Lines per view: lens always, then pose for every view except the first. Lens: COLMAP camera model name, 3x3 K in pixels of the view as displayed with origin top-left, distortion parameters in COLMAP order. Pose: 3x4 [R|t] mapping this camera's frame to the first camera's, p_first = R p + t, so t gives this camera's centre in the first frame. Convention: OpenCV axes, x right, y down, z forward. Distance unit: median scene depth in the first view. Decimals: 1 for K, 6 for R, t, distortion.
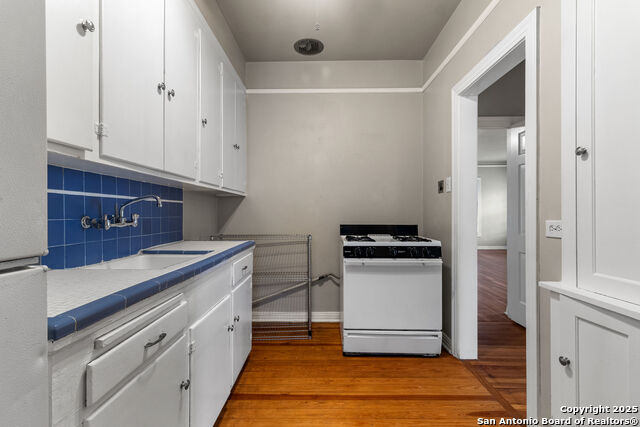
lens RADIAL K [[296.6, 0, 322.4], [0, 296.6, 214.7], [0, 0, 1]] dist [0.002507, -0.000480]
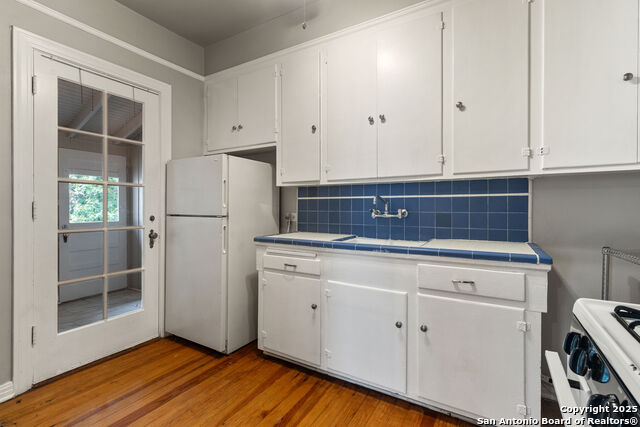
lens RADIAL K [[296.6, 0, 324.5], [0, 296.6, 209.0], [0, 0, 1]] dist [0.002507, -0.000480]
pose [[-0.512130, 0.005144, -0.858892, 0.509845], [-0.003503, 0.999961, 0.008077, -0.008111], [0.858901, 0.007145, -0.512092, 0.983559]]
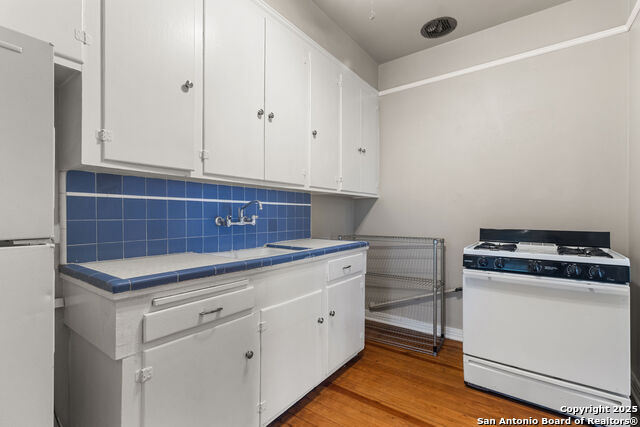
lens RADIAL K [[296.6, 0, 319.9], [0, 296.6, 216.3], [0, 0, 1]] dist [0.002507, -0.000480]
pose [[0.809096, 0.003634, -0.587666, 0.248088], [-0.003396, 0.999993, 0.001508, -0.000382], [0.587667, 0.000775, 0.809102, 0.091484]]
